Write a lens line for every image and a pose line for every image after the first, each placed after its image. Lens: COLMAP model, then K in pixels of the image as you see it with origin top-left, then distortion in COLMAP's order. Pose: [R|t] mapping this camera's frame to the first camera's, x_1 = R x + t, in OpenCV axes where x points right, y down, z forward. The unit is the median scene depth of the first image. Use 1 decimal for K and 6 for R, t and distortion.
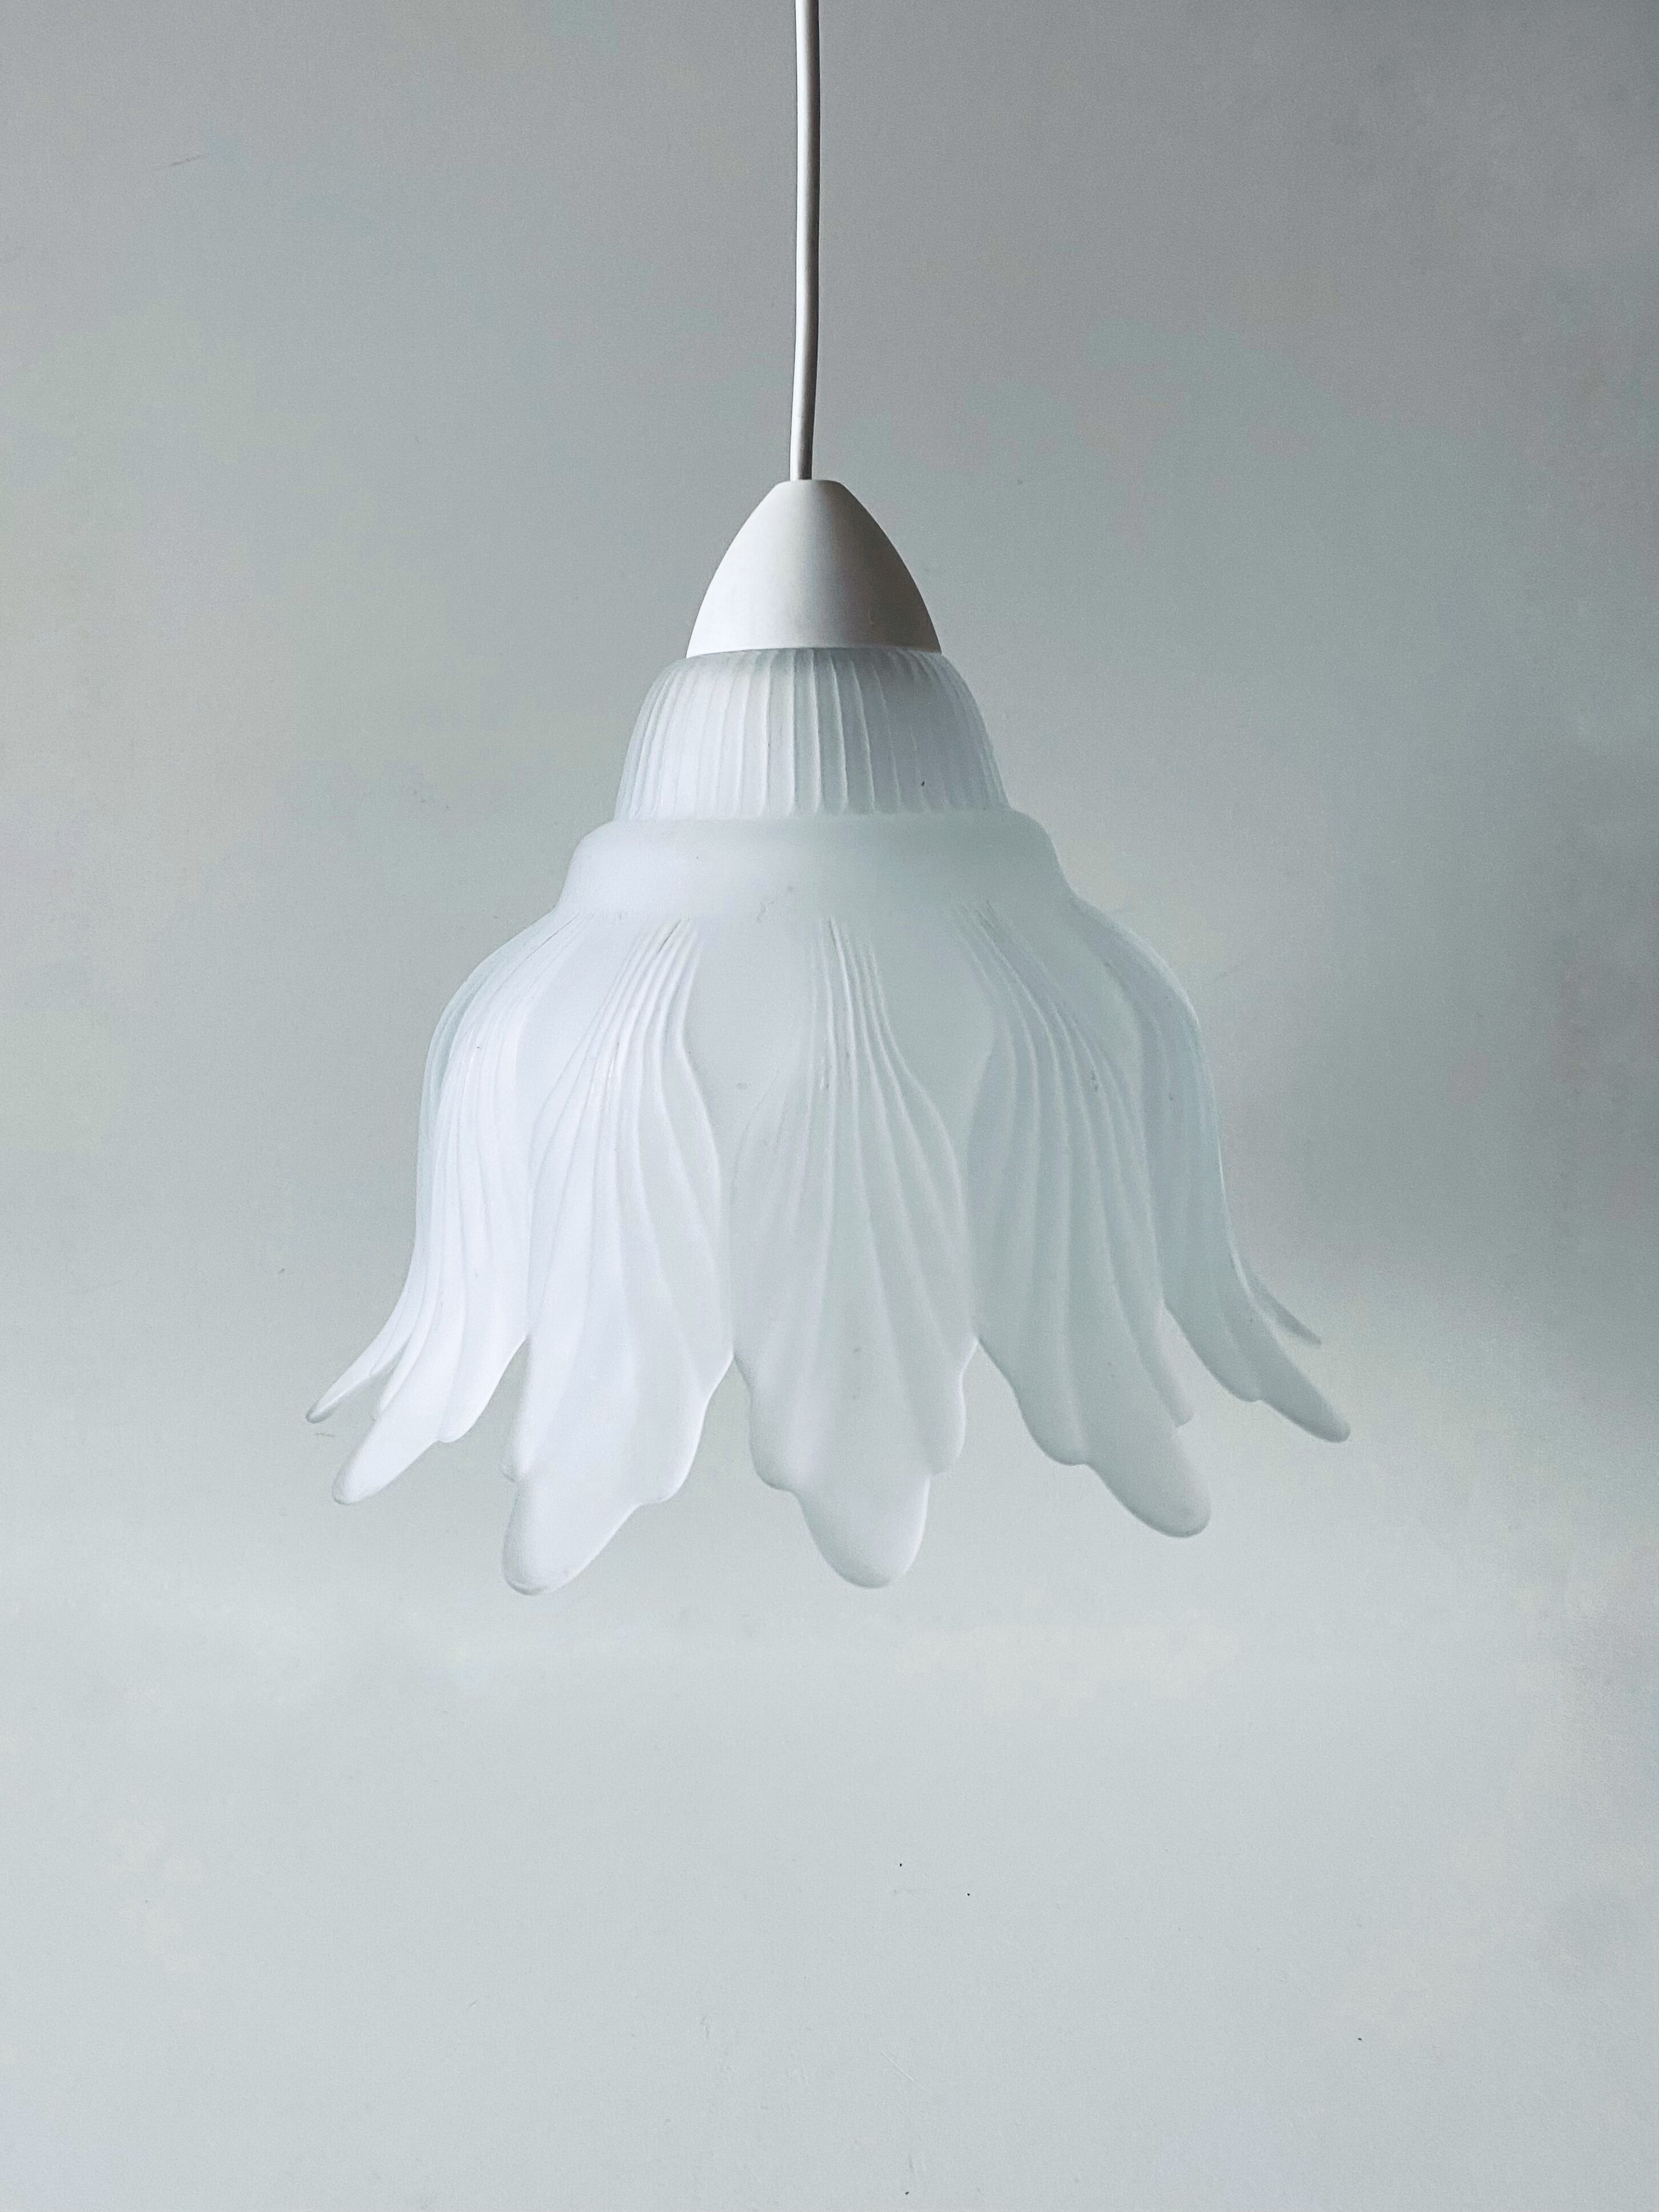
lens RADIAL K [[1711.0, 0, 824.9], [0, 1711.0, 1025.3], [0, 0, 1]] dist [0.055403, -0.163840]
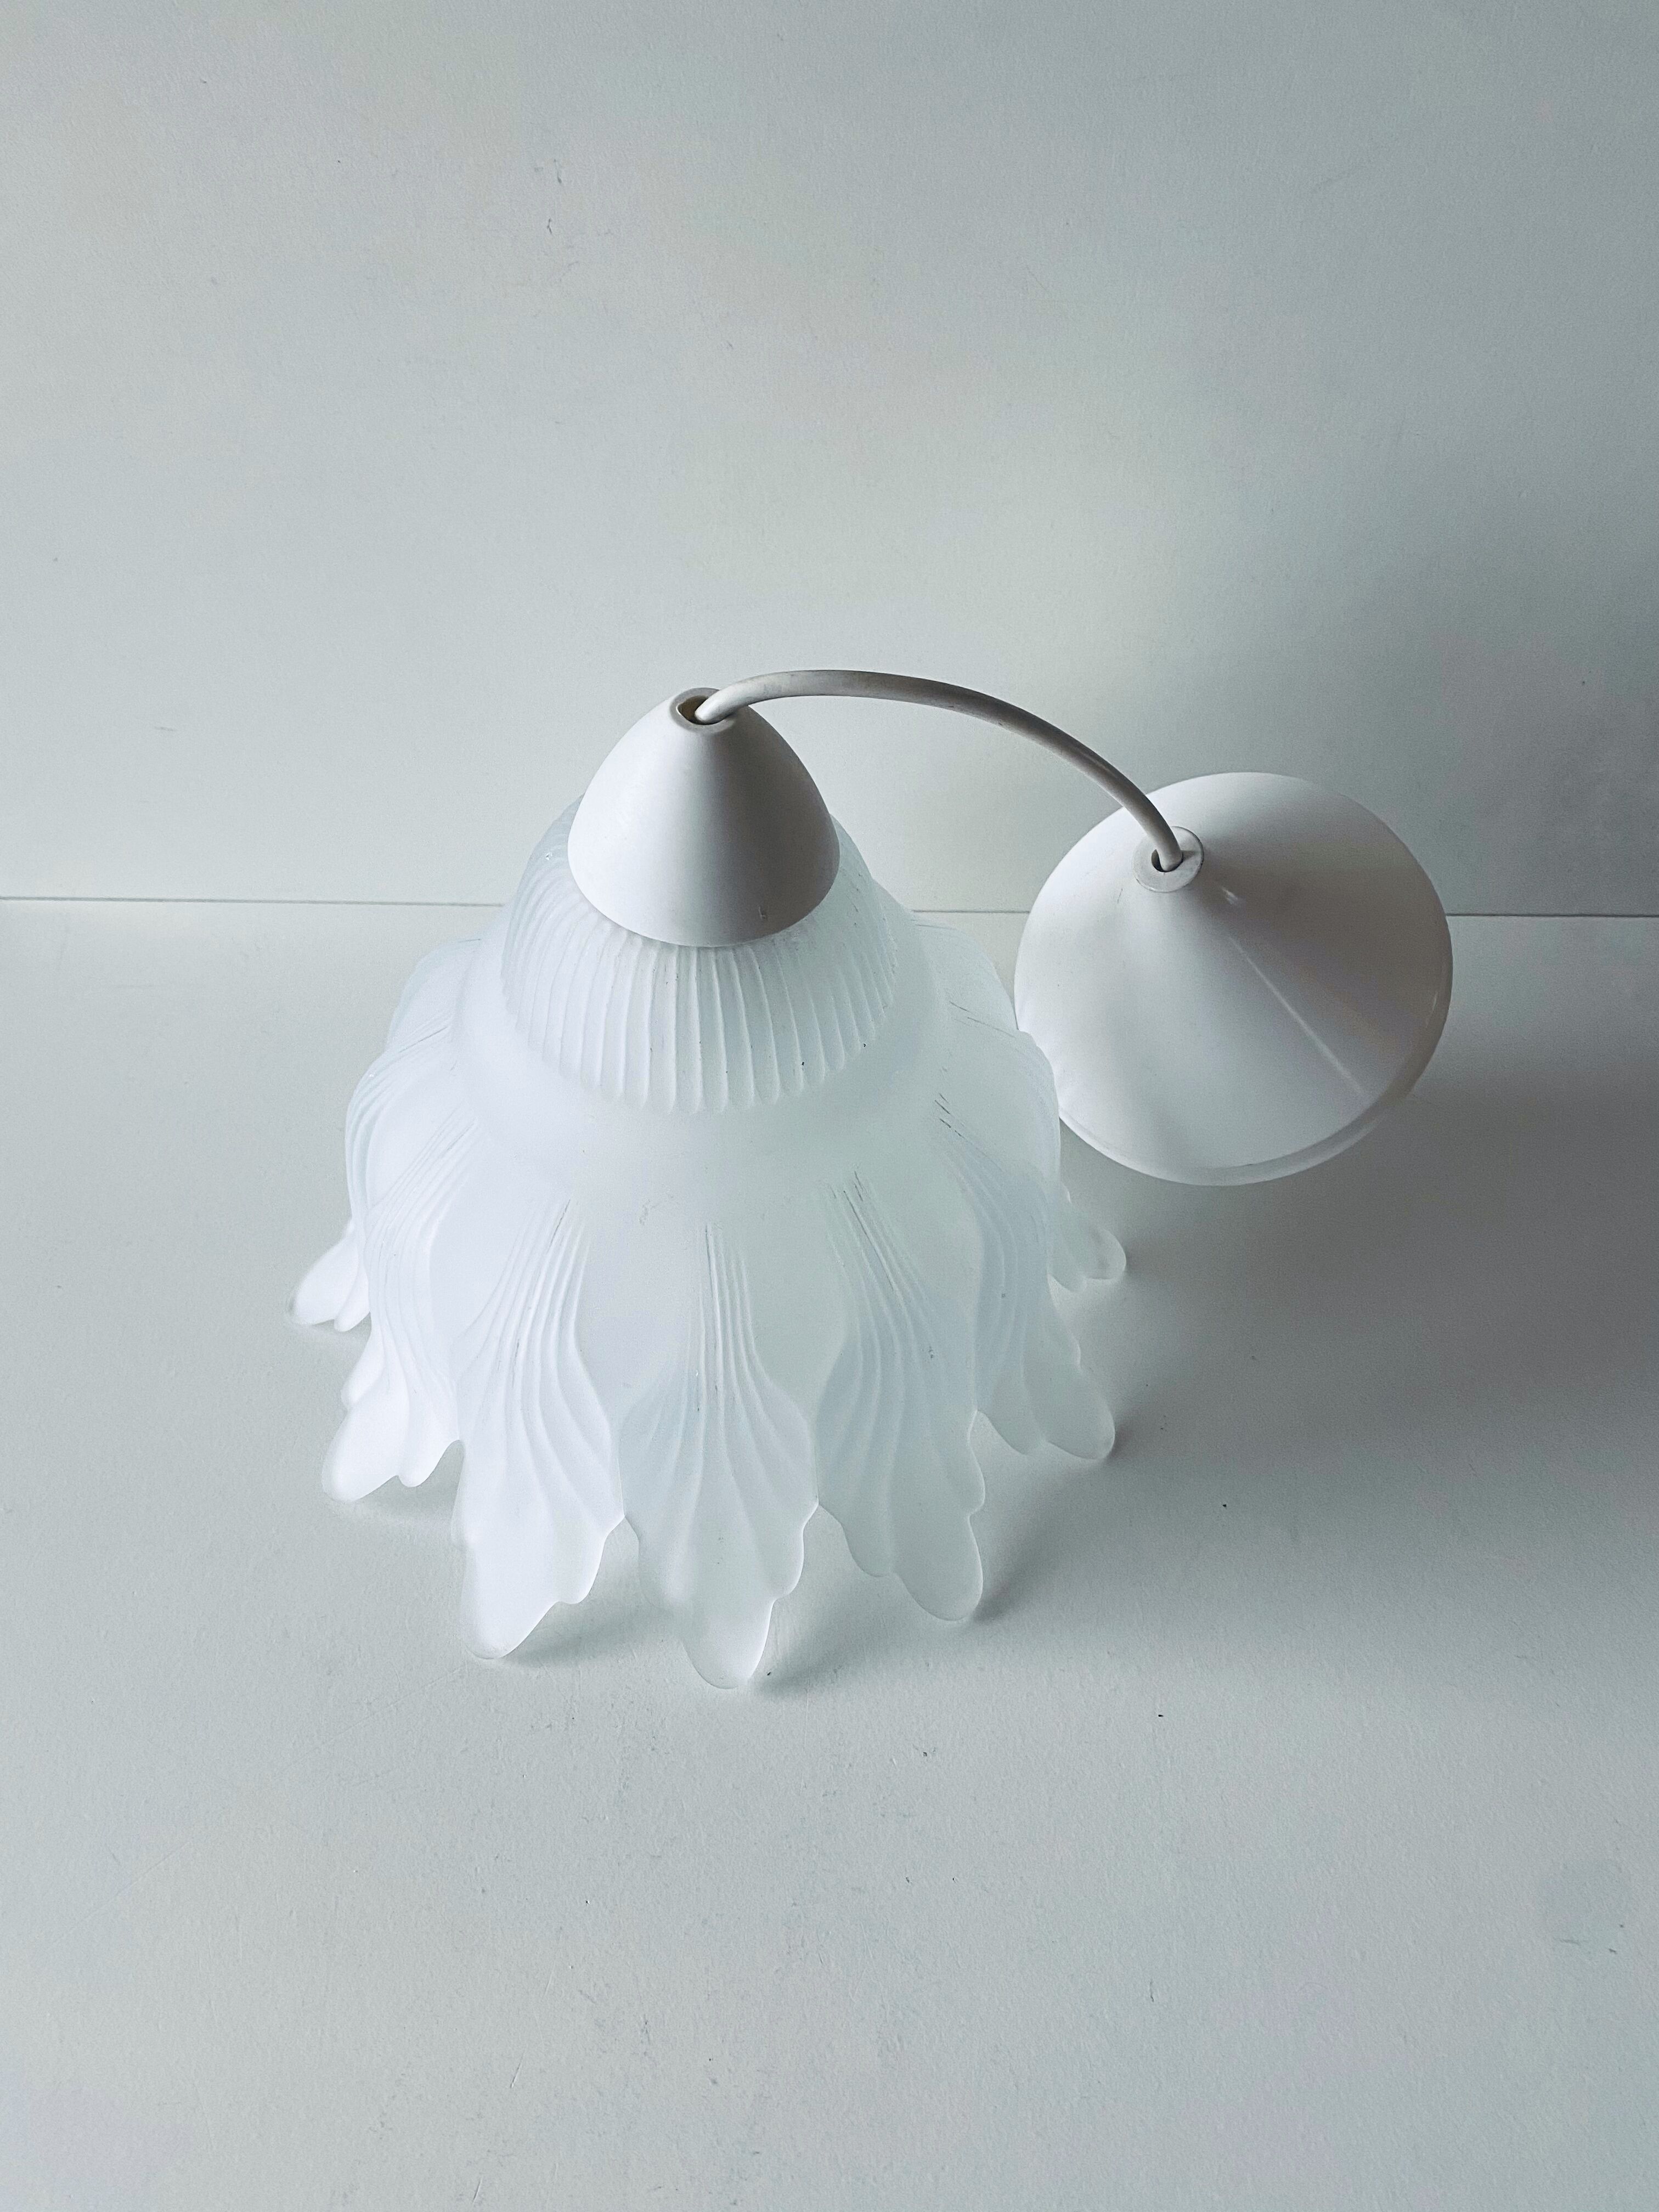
lens RADIAL K [[1711.0, 0, 824.9], [0, 1711.0, 1025.3], [0, 0, 1]] dist [0.055403, -0.163840]
pose [[0.998634, 0.035337, 0.038479, 0.031840], [-0.052036, 0.738353, 0.672404, -0.903785], [-0.004650, -0.673488, 0.739184, 0.284744]]
